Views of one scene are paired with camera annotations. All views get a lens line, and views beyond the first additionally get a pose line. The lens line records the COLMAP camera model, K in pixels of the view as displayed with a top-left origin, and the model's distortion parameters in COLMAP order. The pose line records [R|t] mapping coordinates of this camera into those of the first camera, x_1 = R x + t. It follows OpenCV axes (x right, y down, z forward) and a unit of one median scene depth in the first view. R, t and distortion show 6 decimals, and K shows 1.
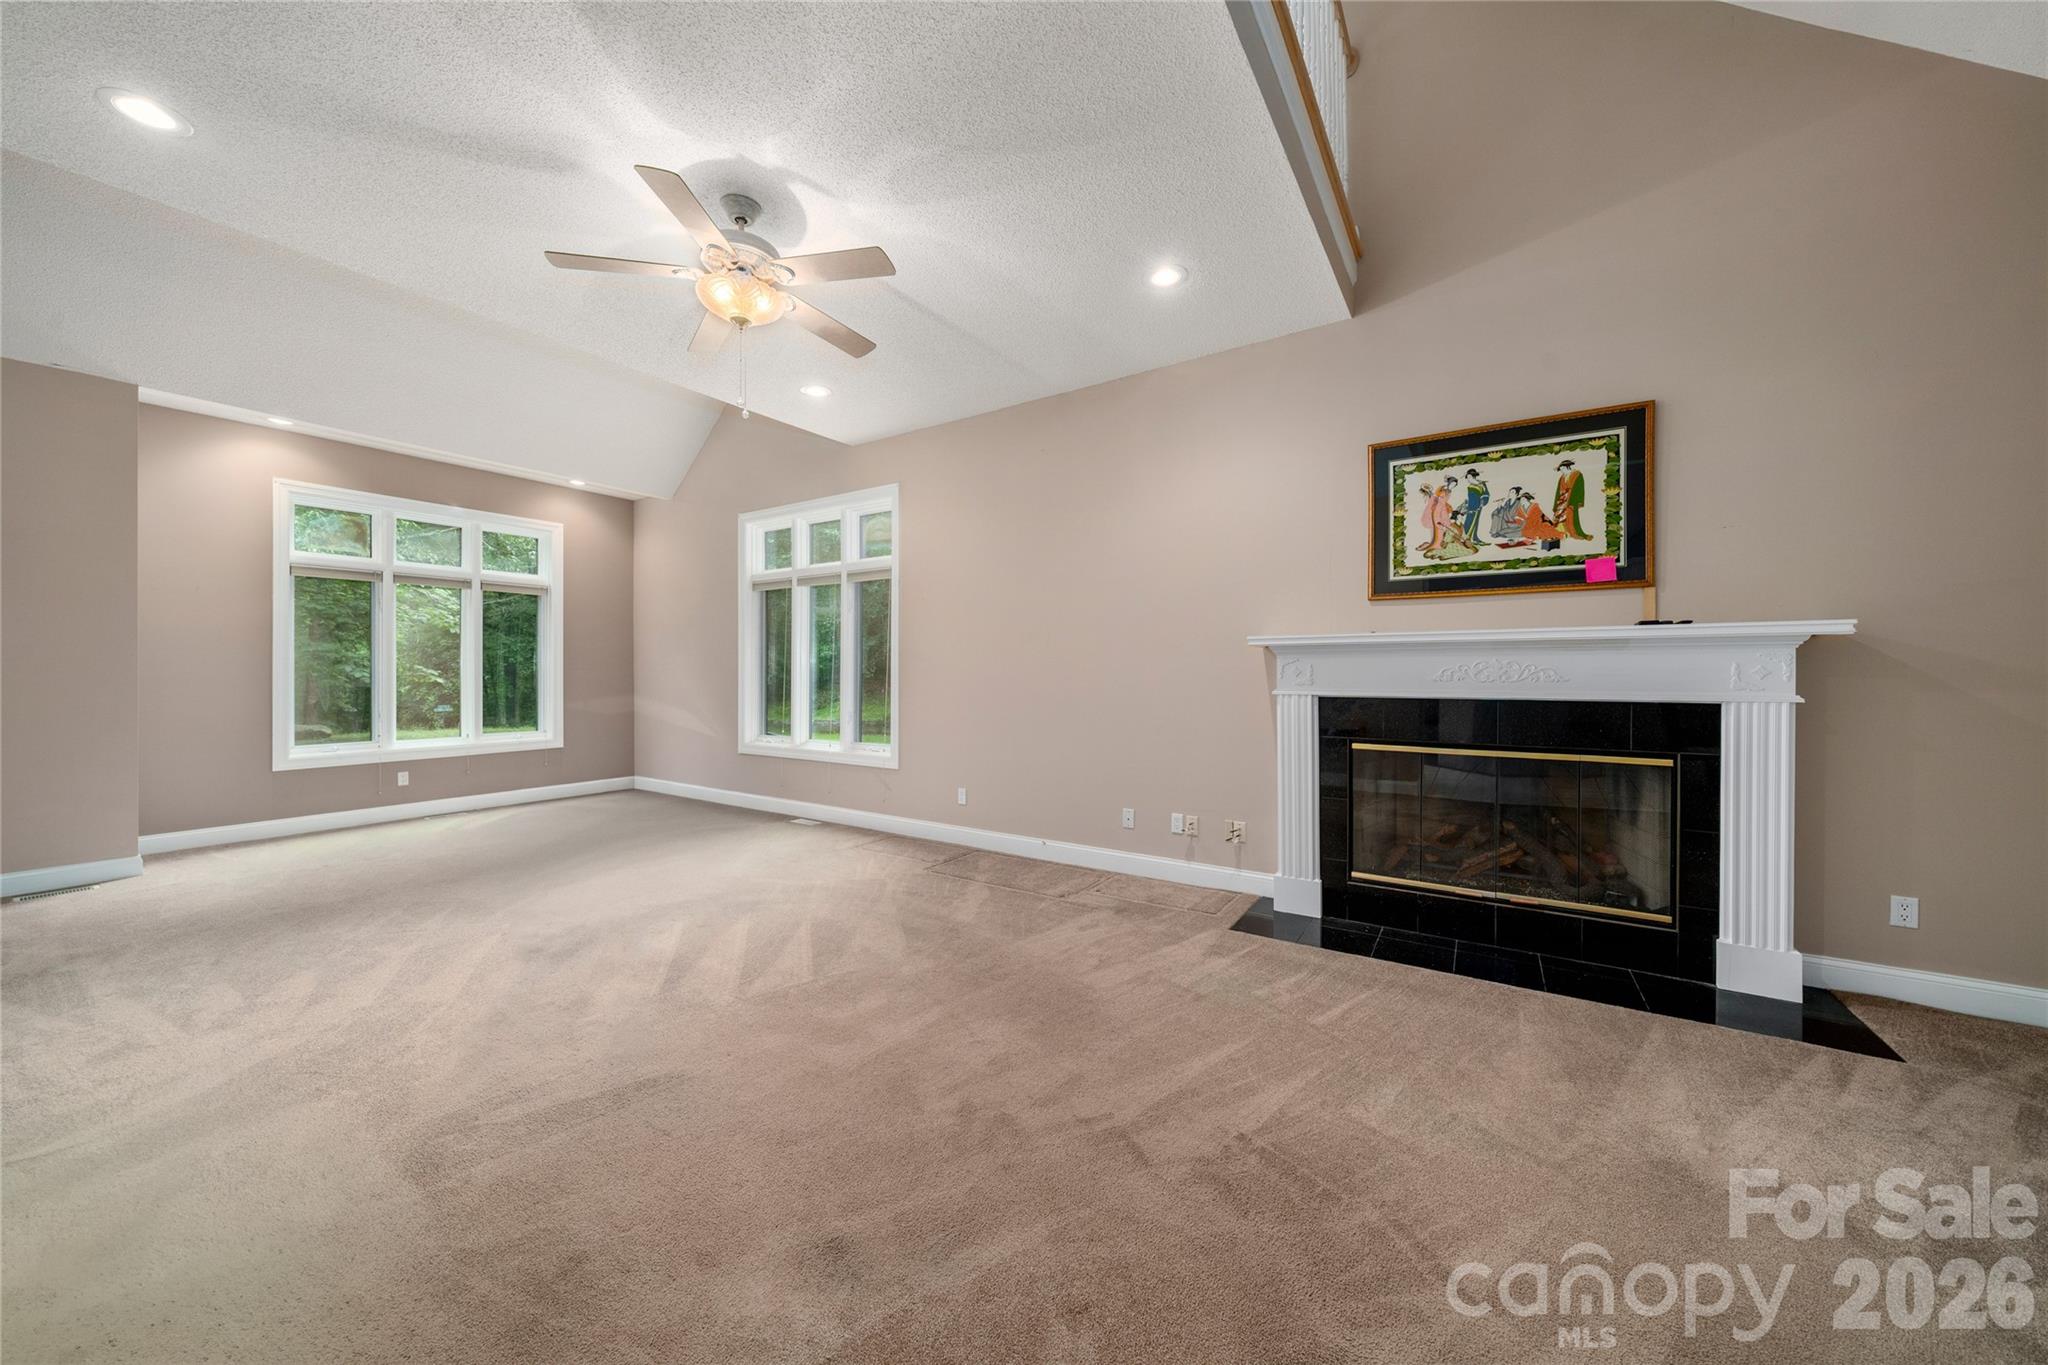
lens RADIAL K [[708.9, 0, 1025.0], [0, 708.9, 677.4], [0, 0, 1]] dist [-0.006248, -0.000085]
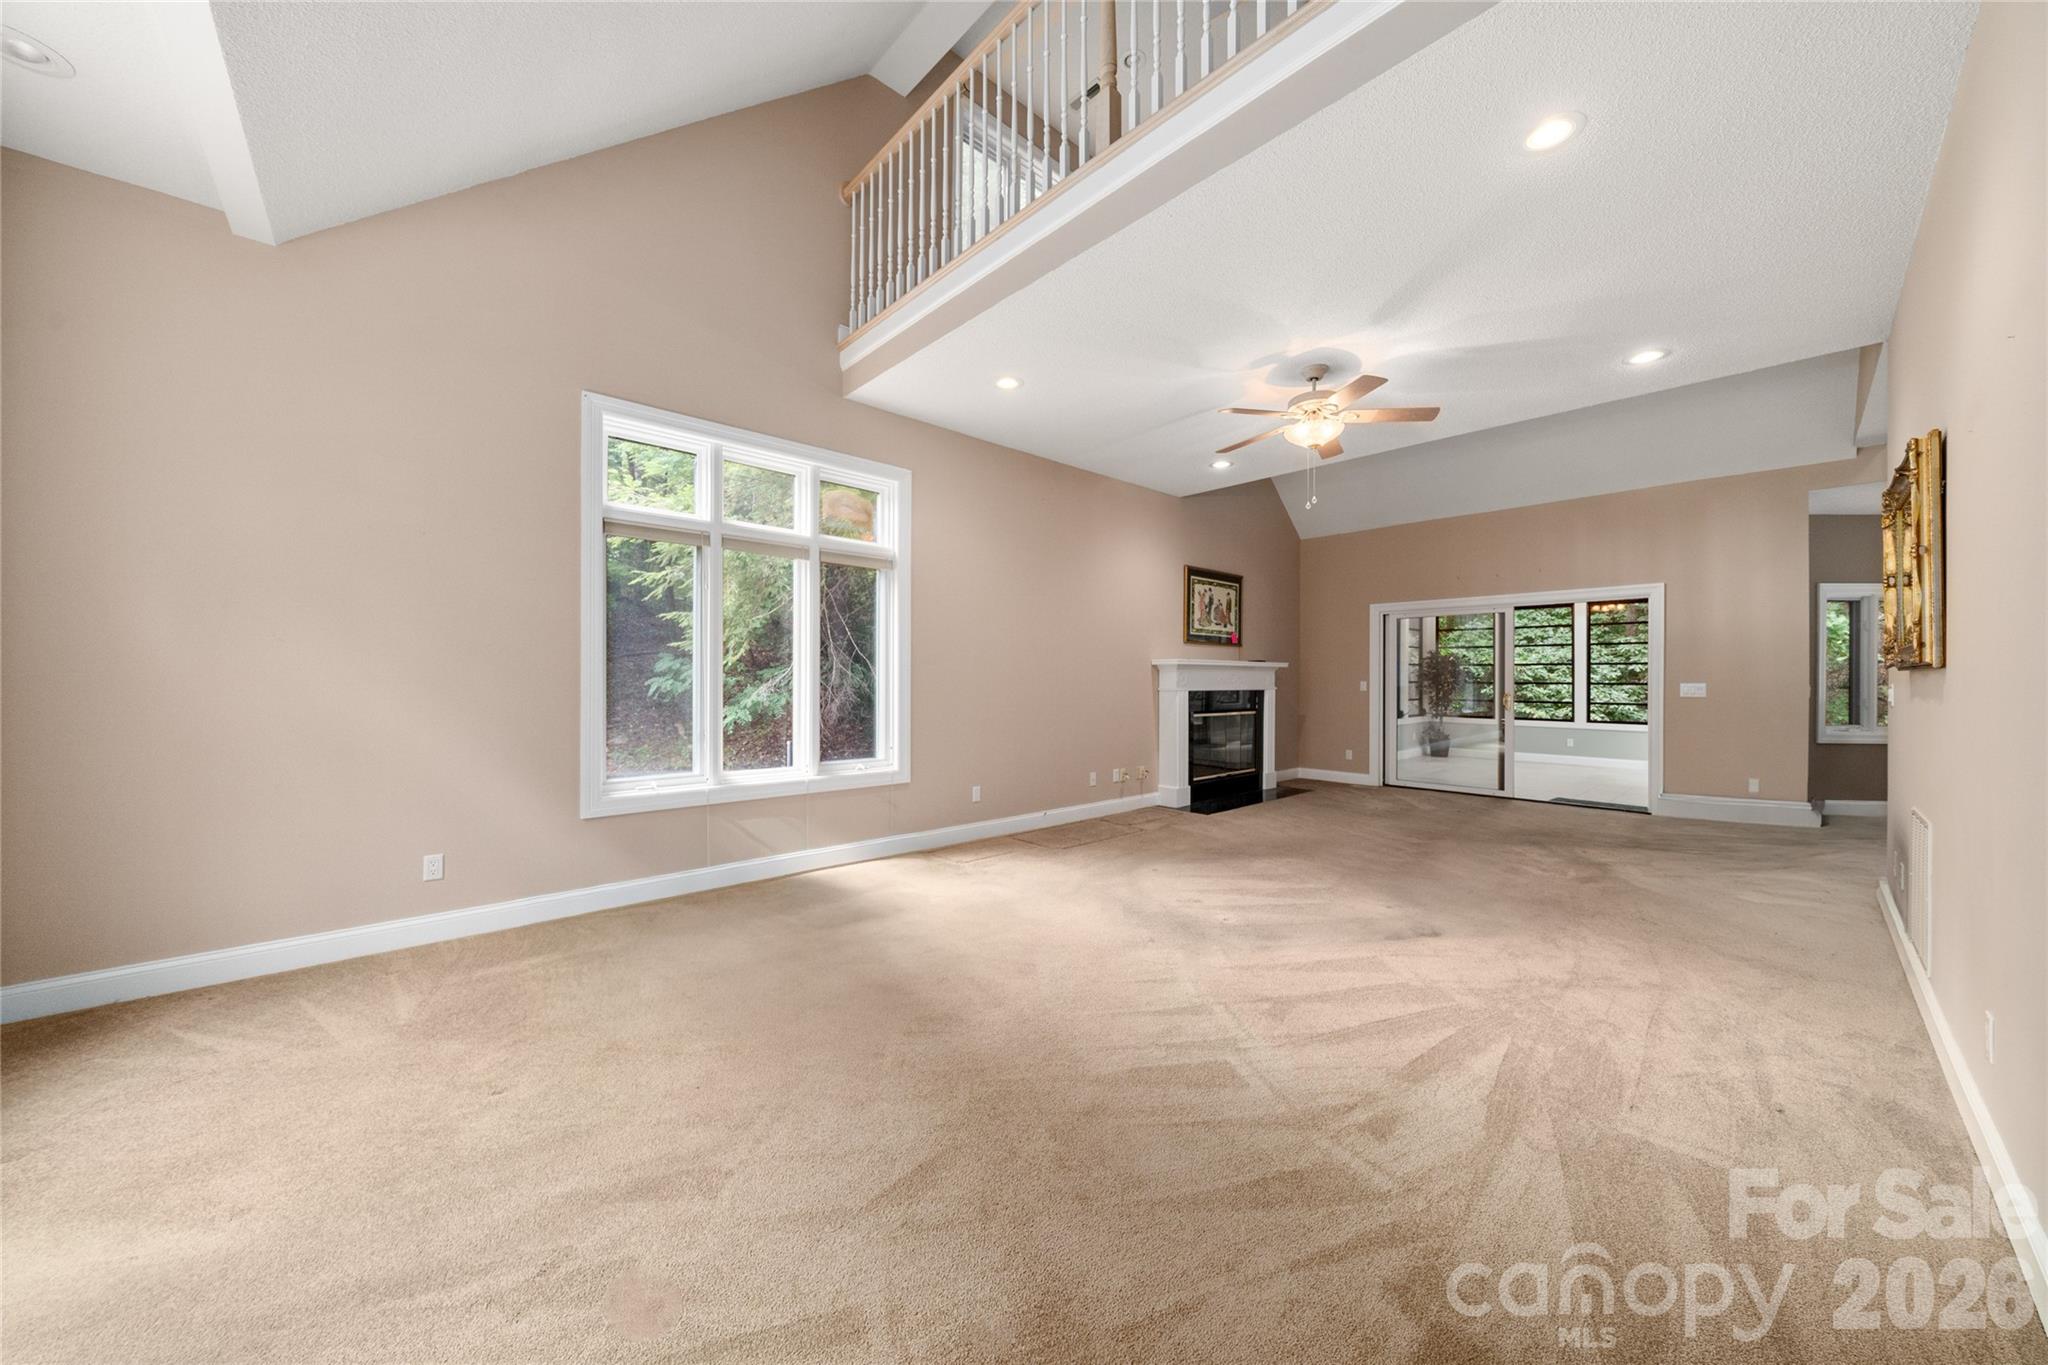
lens RADIAL K [[708.9, 0, 1024.8], [0, 708.9, 680.2], [0, 0, 1]] dist [-0.006248, -0.000085]
pose [[0.237988, -0.007990, 0.971235, -1.673122], [-0.006970, 0.999926, 0.009934, -0.021960], [-0.971243, -0.009134, 0.237915, 1.031068]]
